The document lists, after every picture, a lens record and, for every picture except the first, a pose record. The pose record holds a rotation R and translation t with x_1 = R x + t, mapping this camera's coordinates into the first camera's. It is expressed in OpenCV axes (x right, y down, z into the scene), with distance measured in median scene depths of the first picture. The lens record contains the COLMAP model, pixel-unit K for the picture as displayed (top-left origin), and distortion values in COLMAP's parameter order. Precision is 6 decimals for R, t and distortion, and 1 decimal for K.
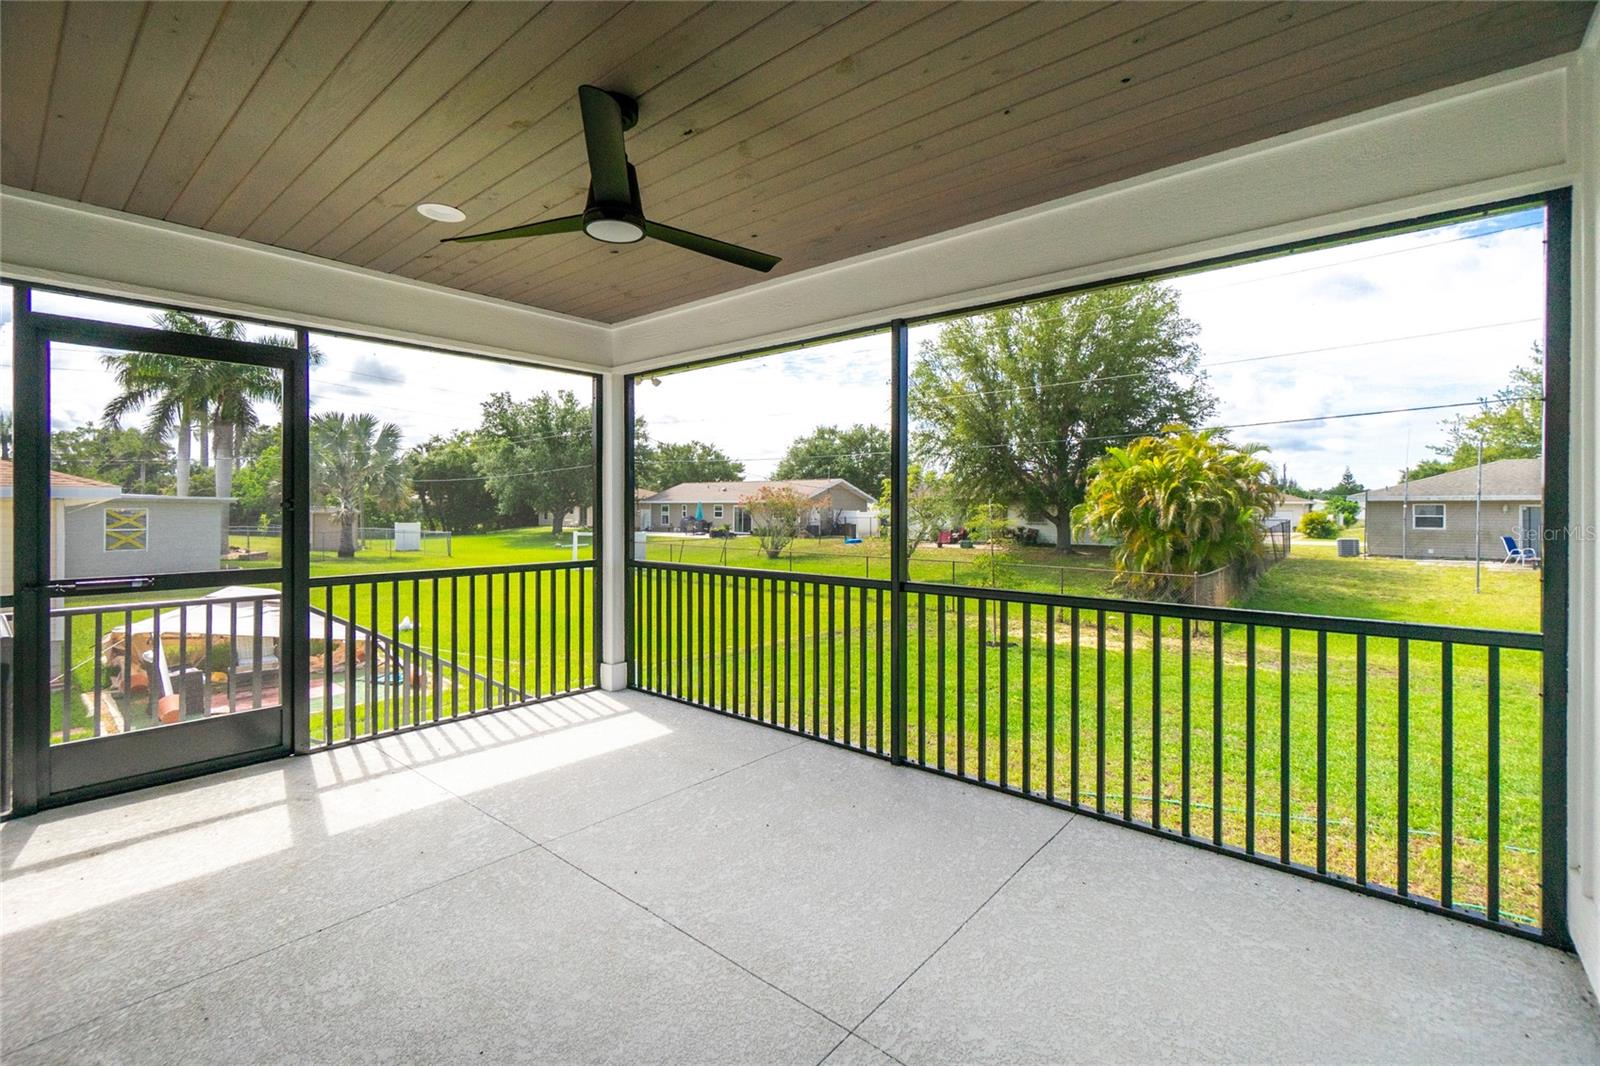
lens RADIAL K [[711.6, 0, 799.6], [0, 711.6, 510.0], [0, 0, 1]] dist [-0.014612, 0.000781]
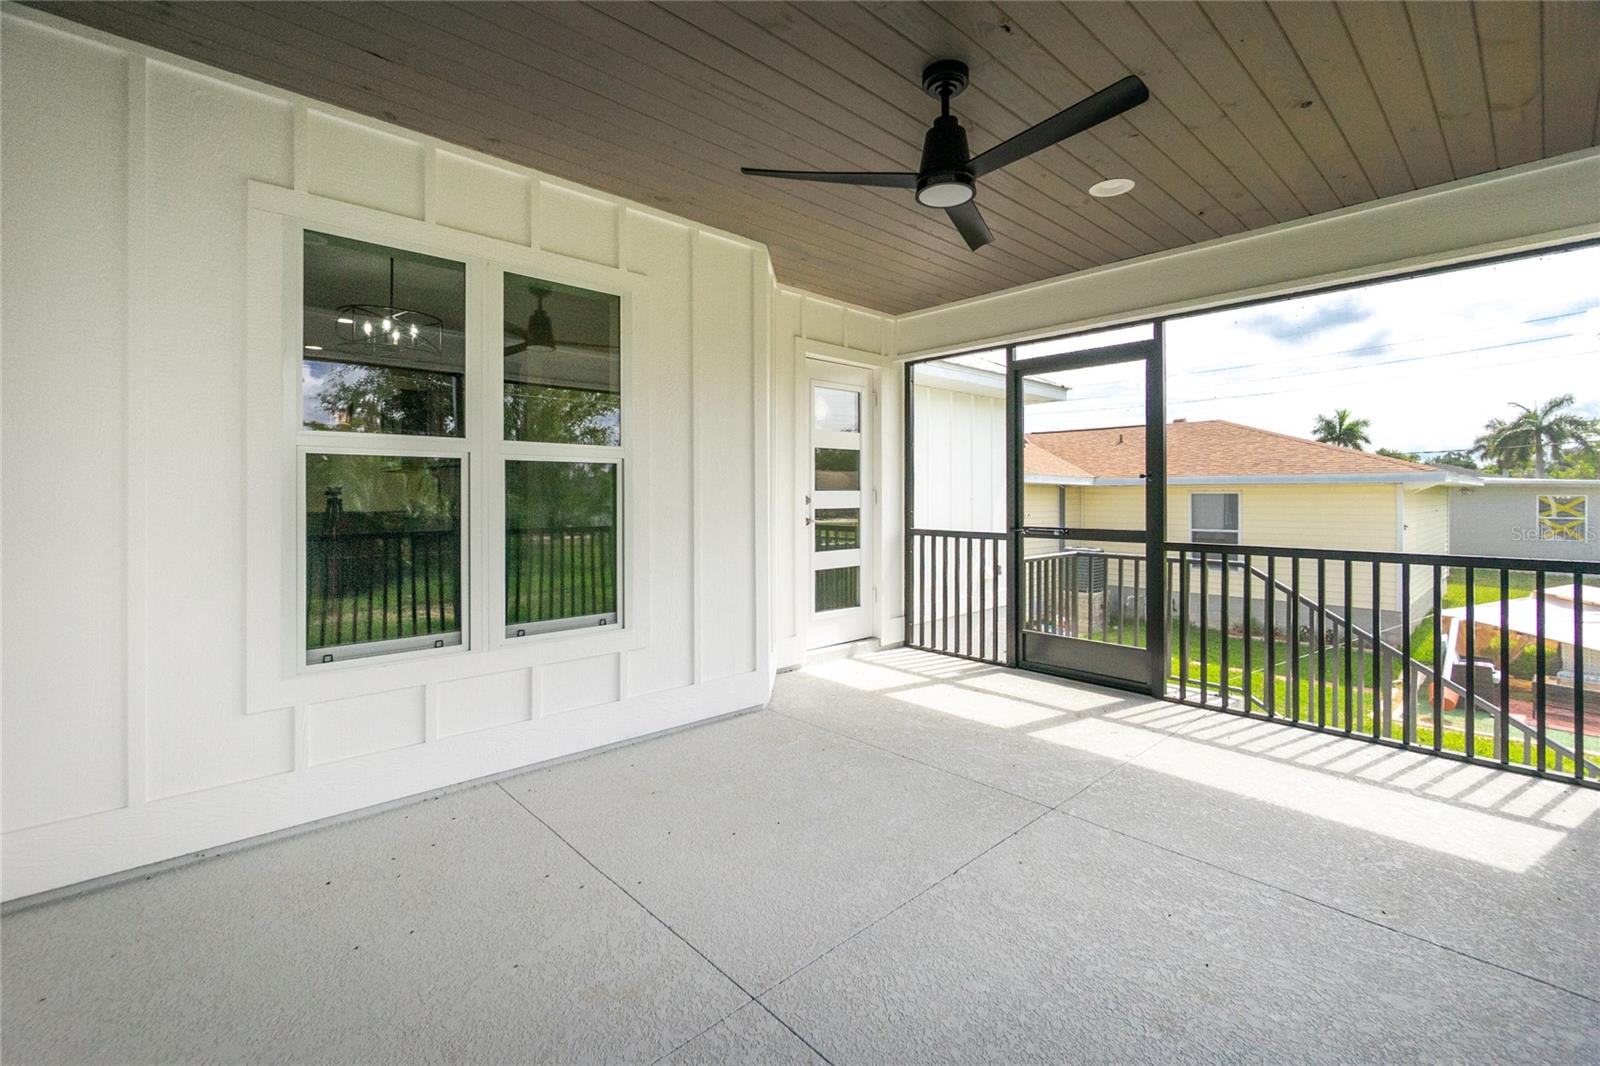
lens RADIAL K [[698.7, 0, 782.0], [0, 698.7, 487.6], [0, 0, 1]] dist [-0.000631, 0.000070]
pose [[-0.131060, -0.008981, -0.991334, 0.414150], [-0.009460, 0.999925, -0.007808, 0.021876], [0.991329, 0.008355, -0.131135, 0.472232]]
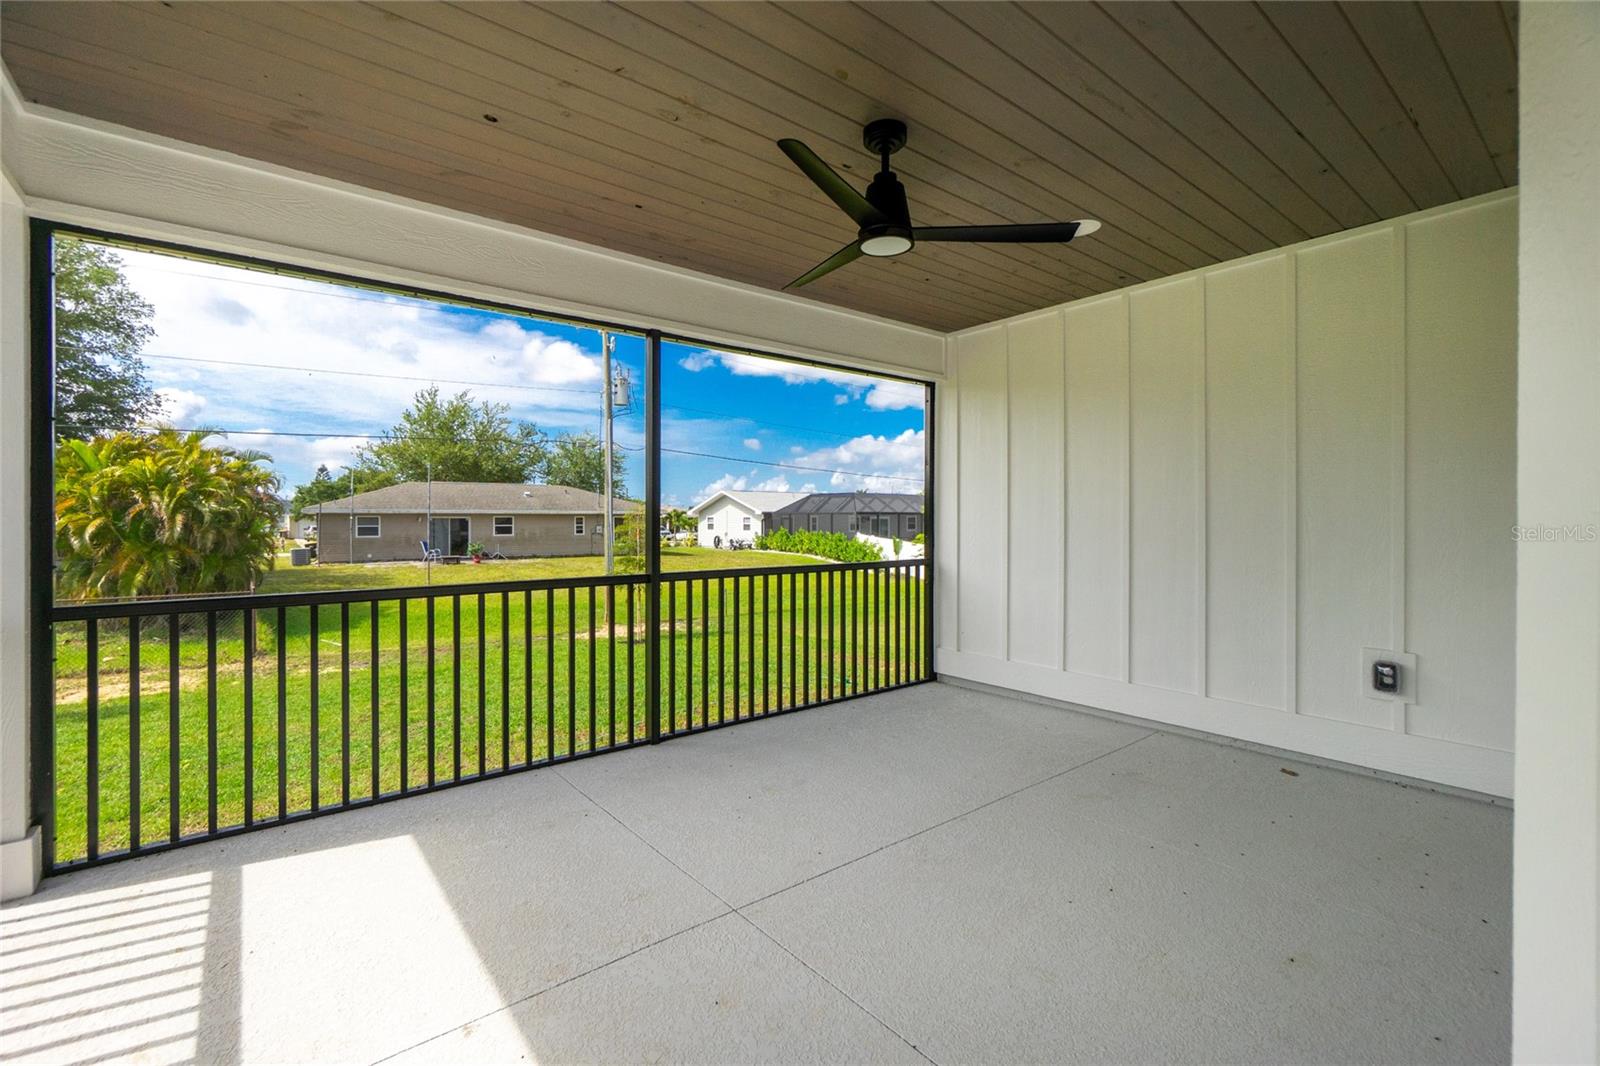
lens RADIAL K [[698.4, 0, 803.6], [0, 698.4, 507.7], [0, 0, 1]] dist [-0.040316, 0.022499]
pose [[0.176189, 0.015299, 0.984237, -0.714503], [0.007883, 0.999825, -0.016952, 0.019488], [-0.984325, 0.010746, 0.176038, 0.491612]]
